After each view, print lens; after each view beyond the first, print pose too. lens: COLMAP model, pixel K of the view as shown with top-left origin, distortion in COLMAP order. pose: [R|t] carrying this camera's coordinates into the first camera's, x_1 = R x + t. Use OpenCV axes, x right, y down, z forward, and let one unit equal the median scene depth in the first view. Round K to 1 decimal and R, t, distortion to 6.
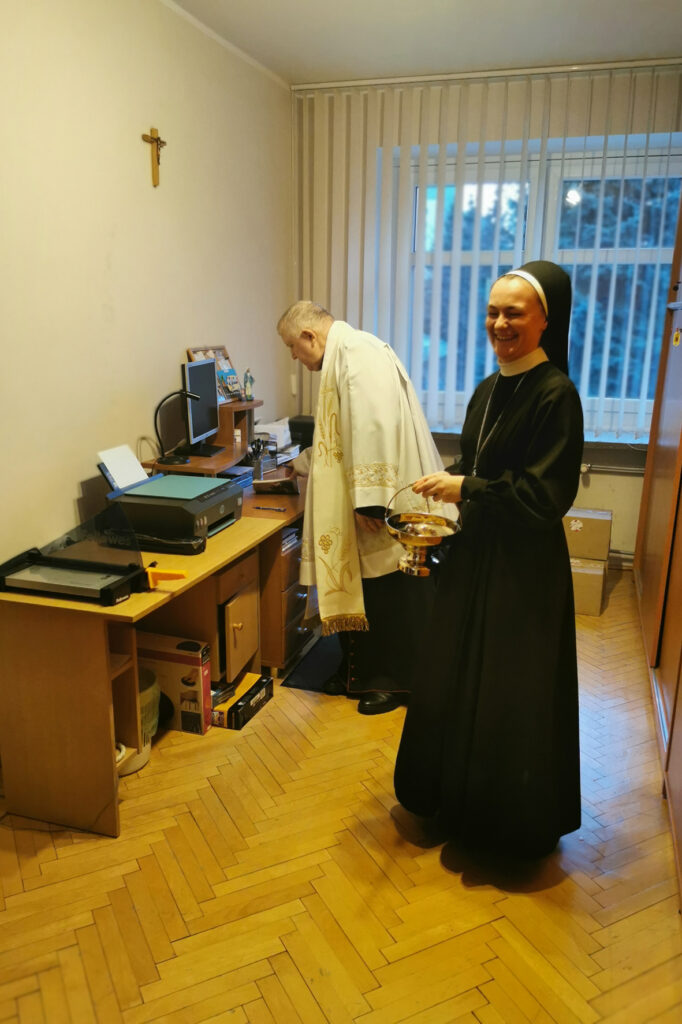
lens RADIAL K [[790.9, 0, 341.0], [0, 790.9, 512.0], [0, 0, 1]] dist [-0.027914, -0.000730]
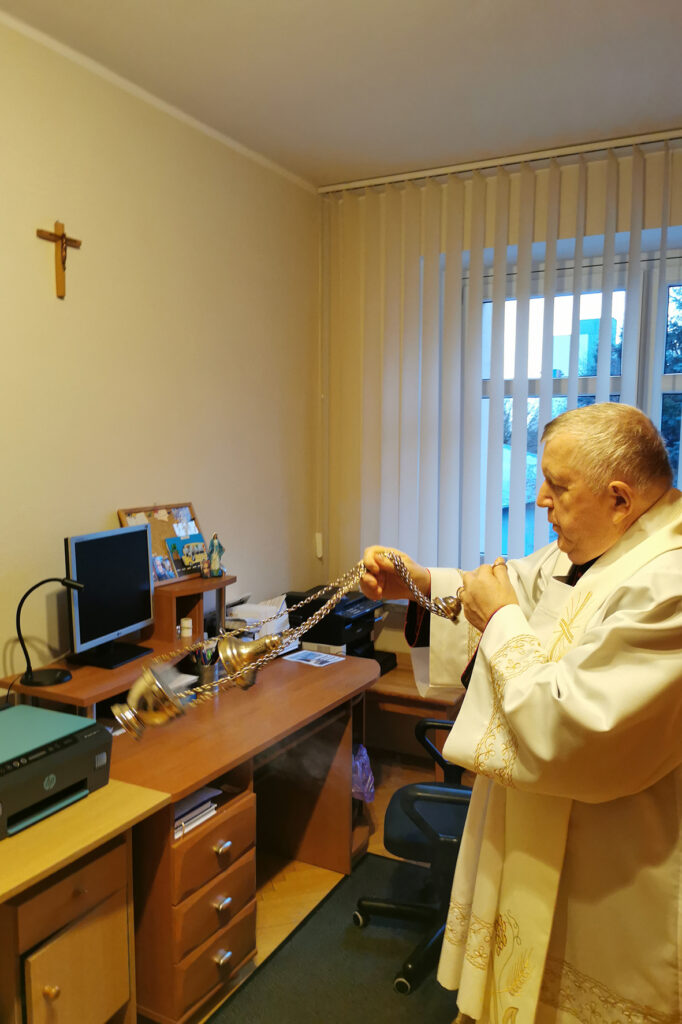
lens RADIAL K [[790.9, 0, 341.0], [0, 790.9, 512.0], [0, 0, 1]] dist [-0.027914, -0.000730]
pose [[0.984191, 0.008884, -0.176889, 0.155148], [-0.037636, 0.986422, -0.159862, -0.105515], [0.173067, 0.163992, 0.971161, 0.356255]]
